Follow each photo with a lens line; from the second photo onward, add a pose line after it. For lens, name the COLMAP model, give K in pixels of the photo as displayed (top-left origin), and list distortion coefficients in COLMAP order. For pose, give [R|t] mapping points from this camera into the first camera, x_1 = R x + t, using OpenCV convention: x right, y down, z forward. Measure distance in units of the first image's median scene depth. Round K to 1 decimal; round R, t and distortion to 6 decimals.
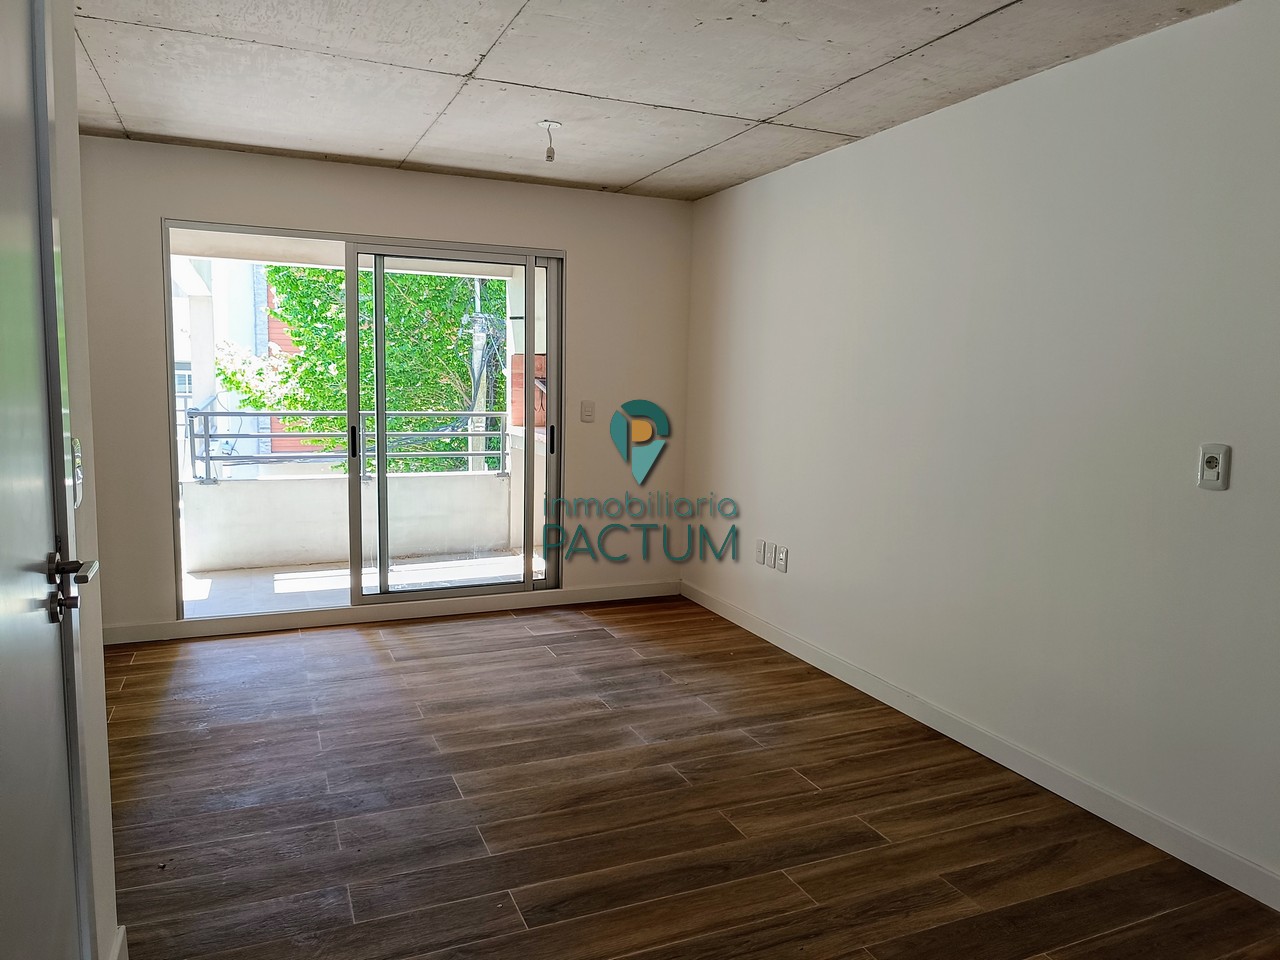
lens RADIAL K [[883.1, 0, 637.1], [0, 883.1, 487.5], [0, 0, 1]] dist [0.010158, -0.005550]
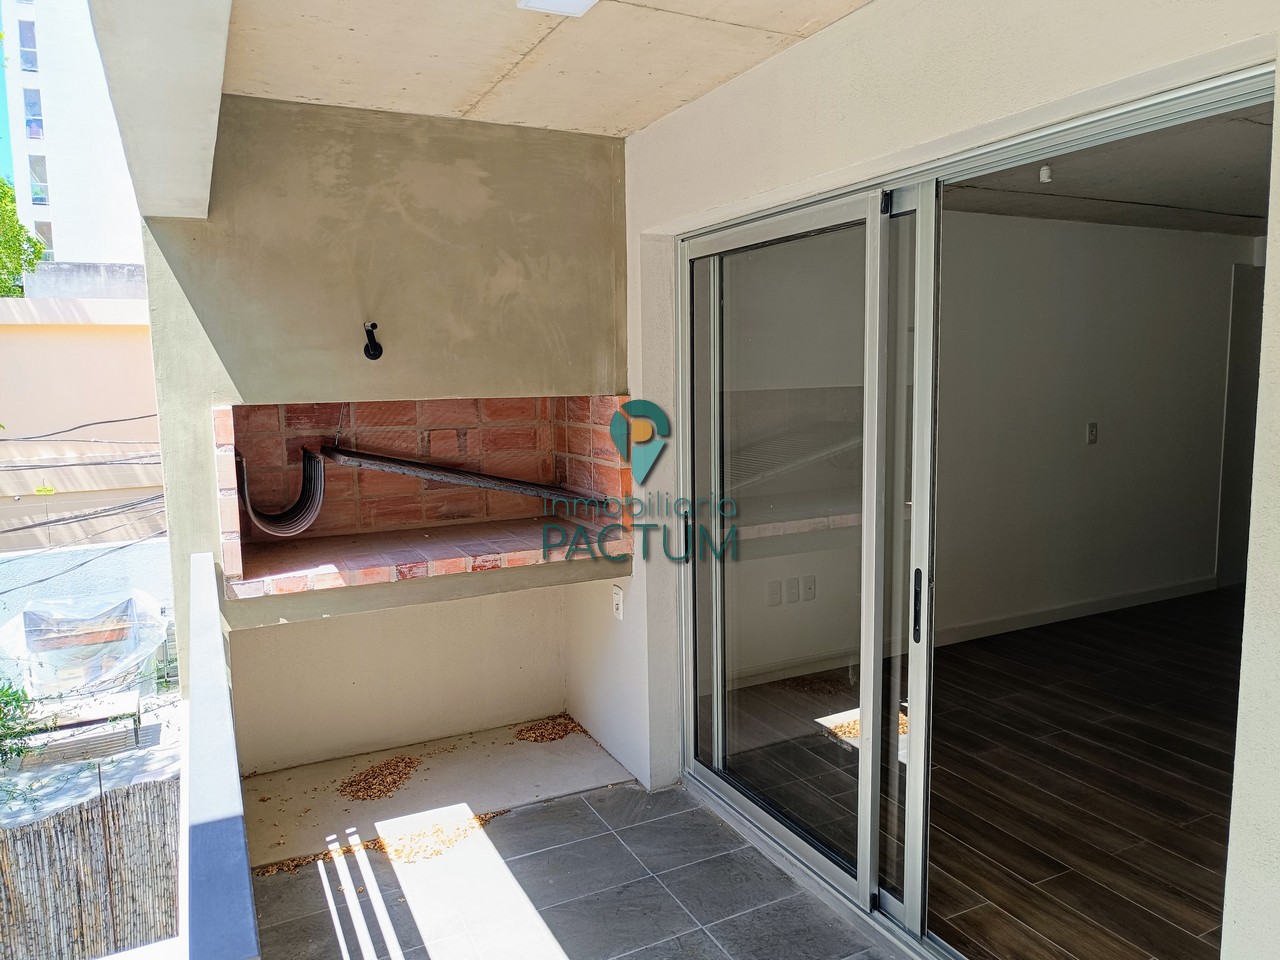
lens RADIAL K [[883.1, 0, 632.9], [0, 883.1, 480.9], [0, 0, 1]] dist [0.010158, -0.005550]
pose [[-0.047656, -0.145056, 0.988275, -1.106952], [0.145378, 0.977857, 0.150537, -0.301158], [-0.988228, 0.150848, -0.025513, 1.643382]]
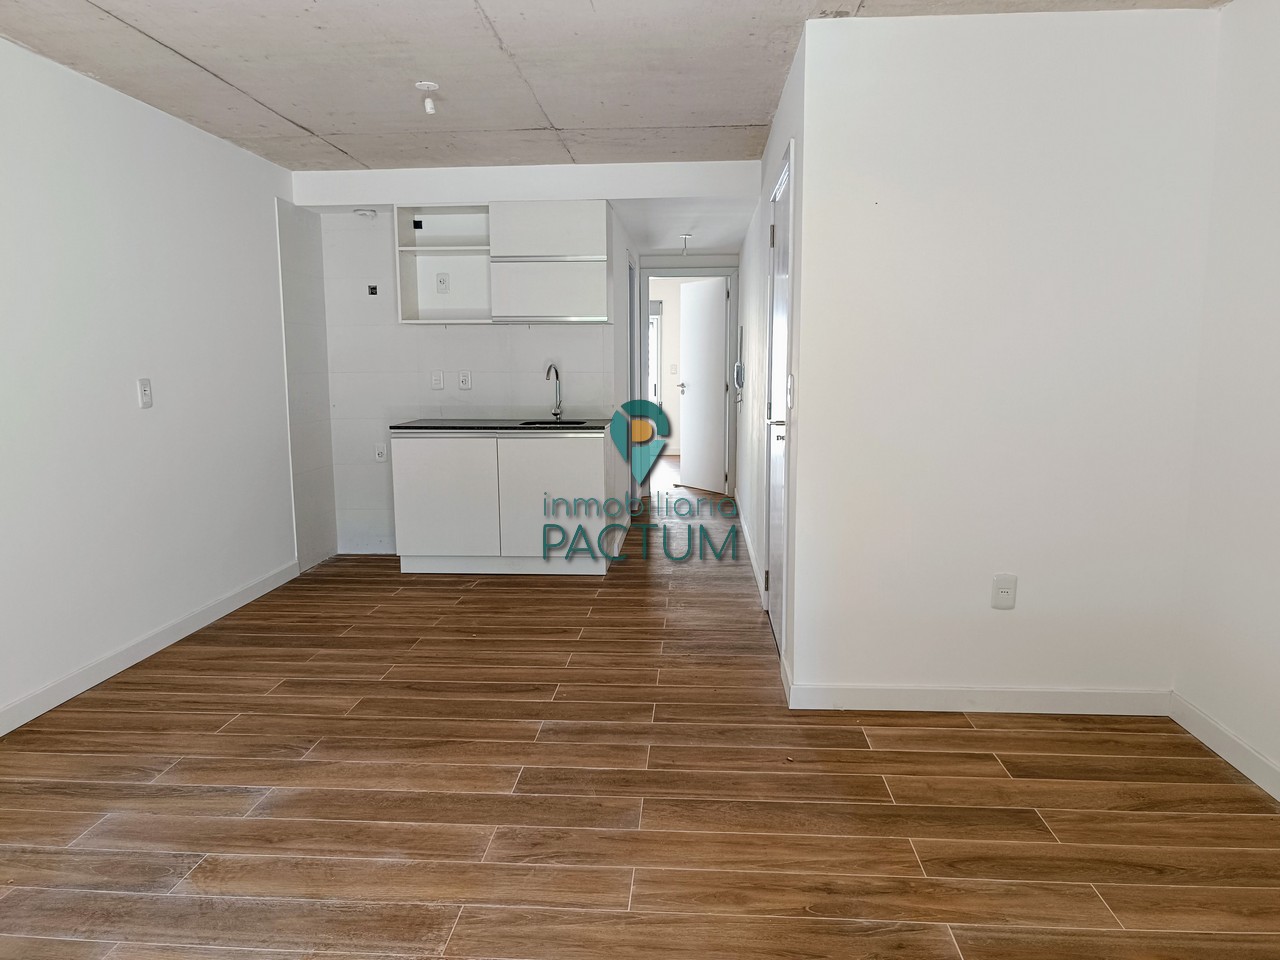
lens RADIAL K [[883.1, 0, 633.5], [0, 883.1, 482.2], [0, 0, 1]] dist [0.010158, -0.005550]
pose [[-0.884444, -0.082153, 0.459359, -0.635137], [0.045044, 0.964755, 0.259265, -0.178865], [-0.464468, 0.249997, -0.849571, 1.472967]]
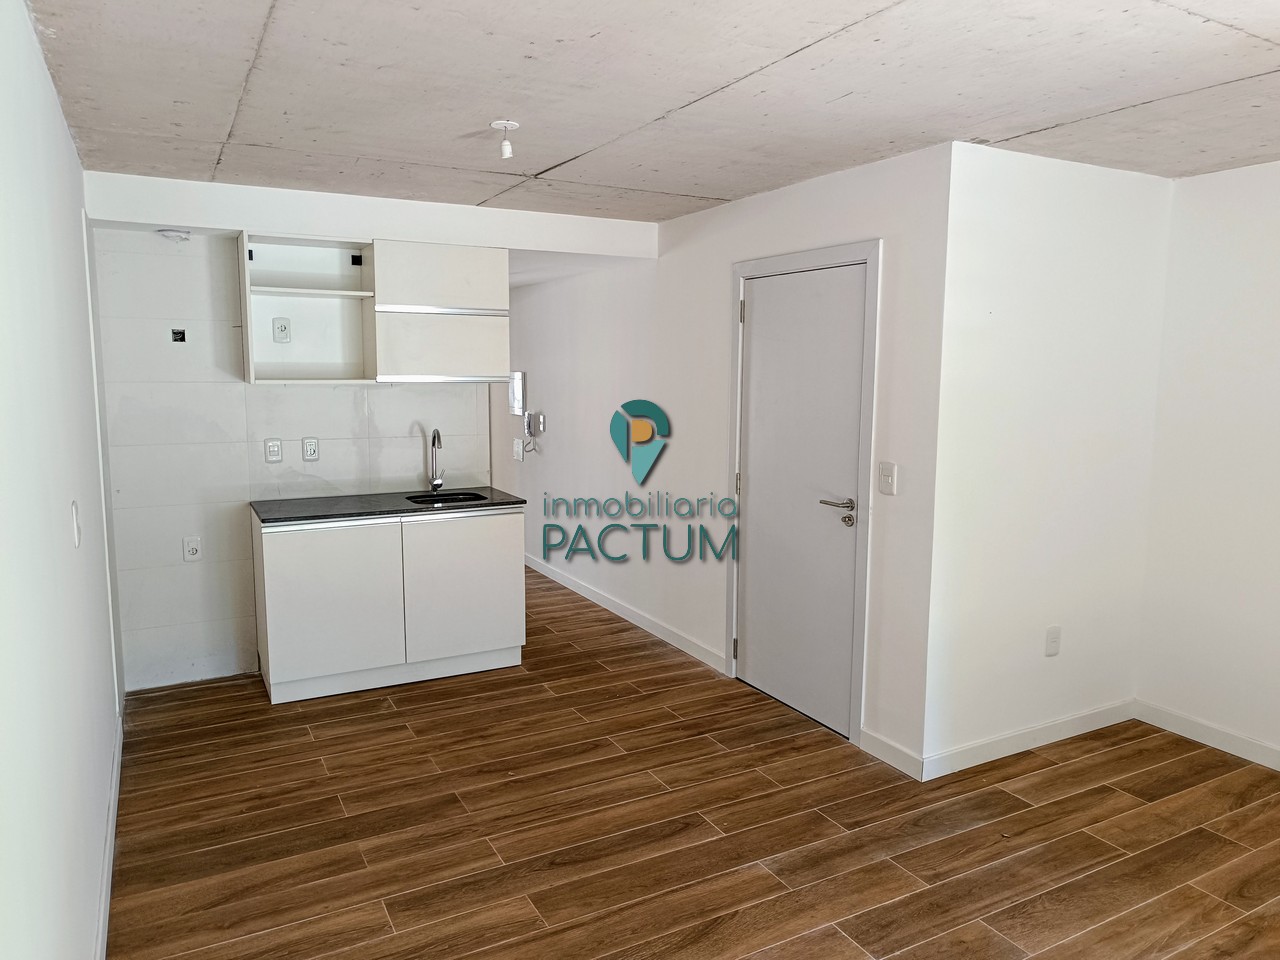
lens RADIAL K [[883.1, 0, 627.4], [0, 883.1, 480.9], [0, 0, 1]] dist [0.010158, -0.005550]
pose [[-0.996335, -0.018809, -0.083438, 0.082081], [-0.039310, 0.967087, 0.251393, -0.261072], [0.075963, 0.253751, -0.964282, 1.502501]]
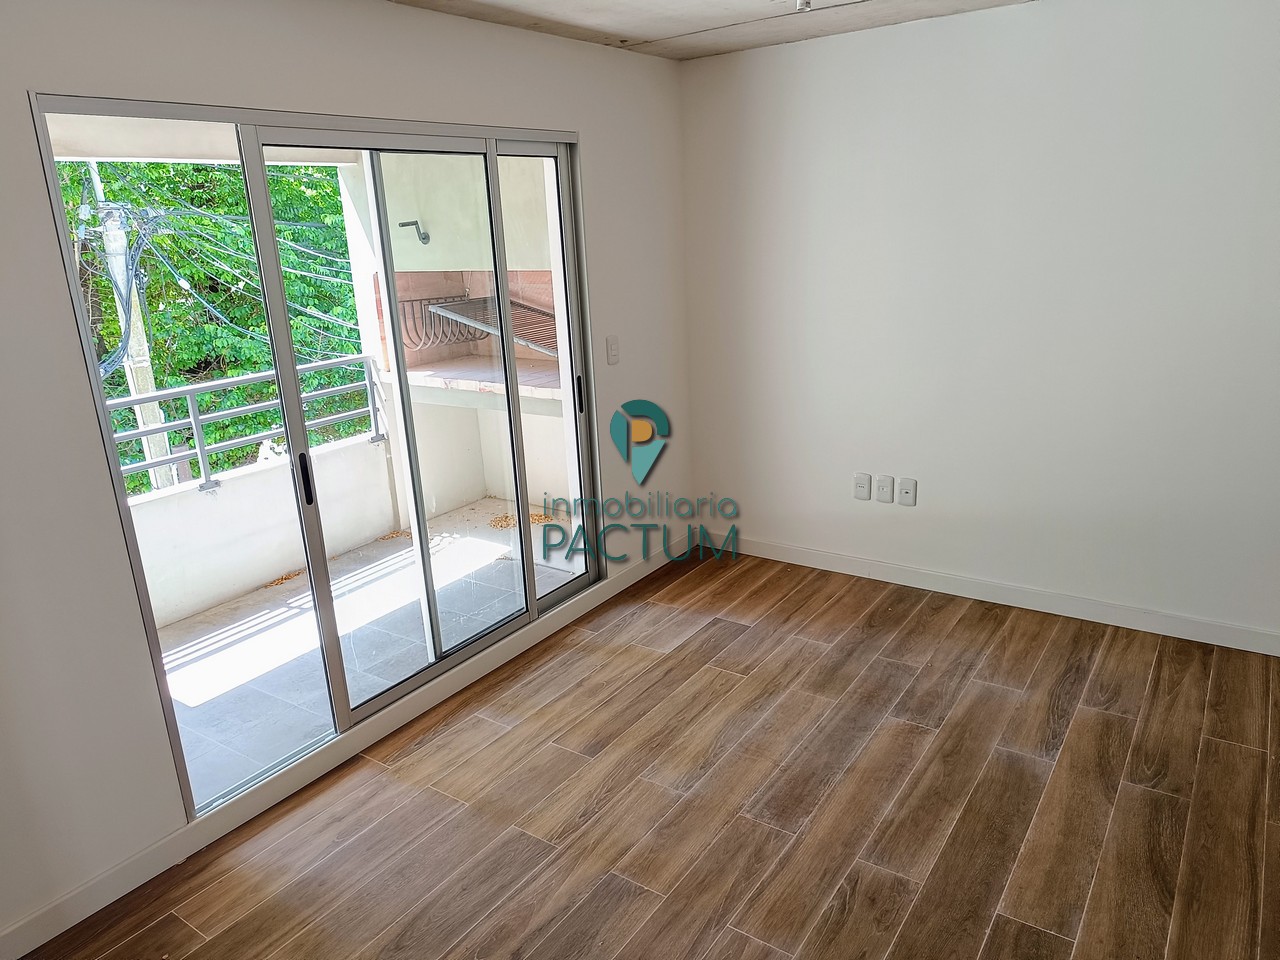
lens RADIAL K [[883.1, 0, 636.5], [0, 883.1, 476.8], [0, 0, 1]] dist [0.010158, -0.005550]
pose [[0.850427, -0.207661, 0.483375, -0.678625], [0.133939, 0.973987, 0.182786, -0.182471], [-0.508758, -0.090703, 0.856118, 0.507961]]
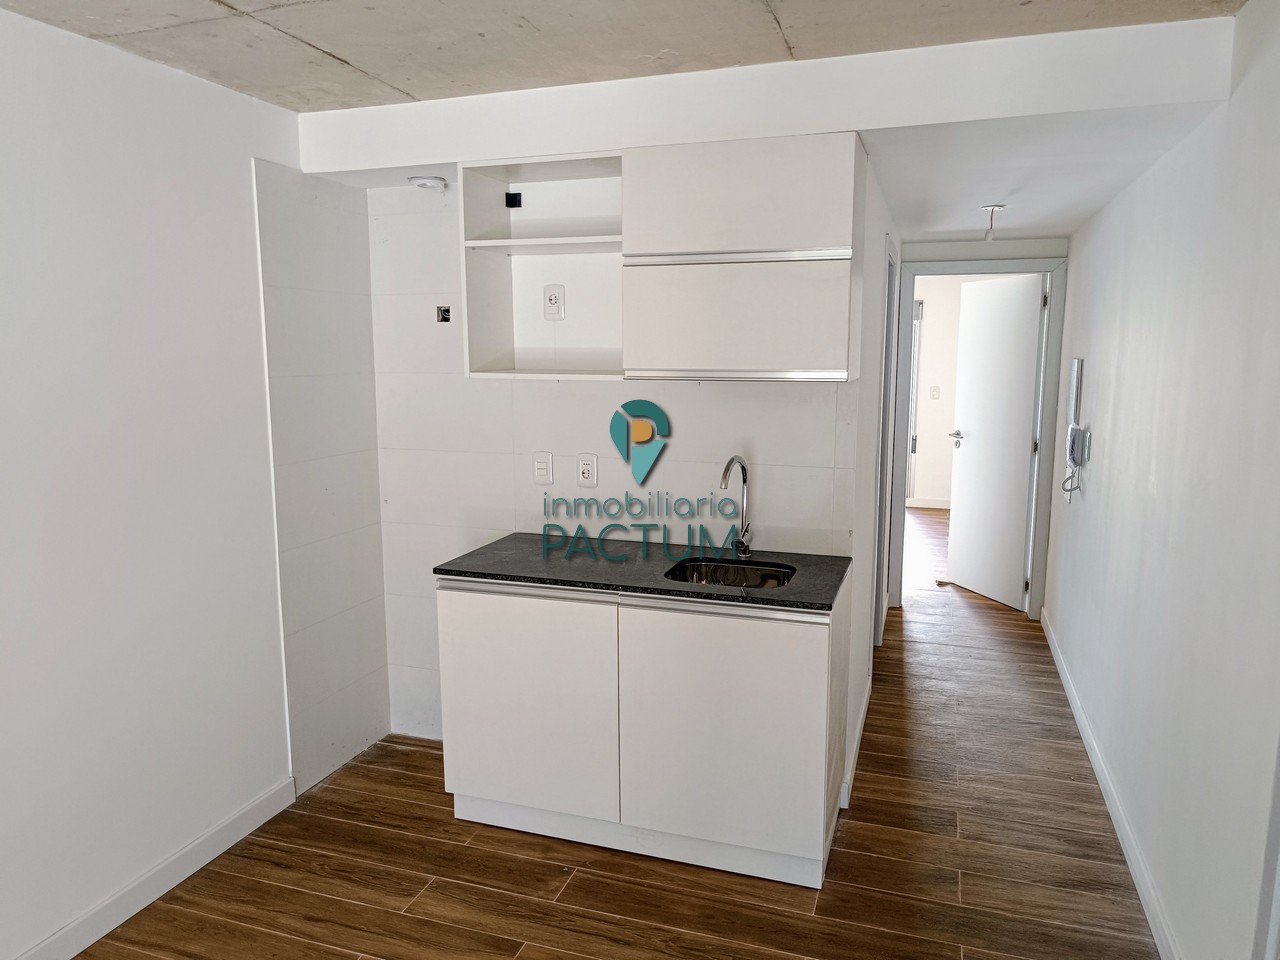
lens RADIAL K [[883.1, 0, 642.7], [0, 883.1, 474.5], [0, 0, 1]] dist [0.010158, -0.005550]
pose [[-0.739990, -0.119478, 0.661921, -0.234492], [0.069039, 0.965408, 0.251439, -0.178225], [-0.669065, 0.231760, -0.706144, 0.766701]]
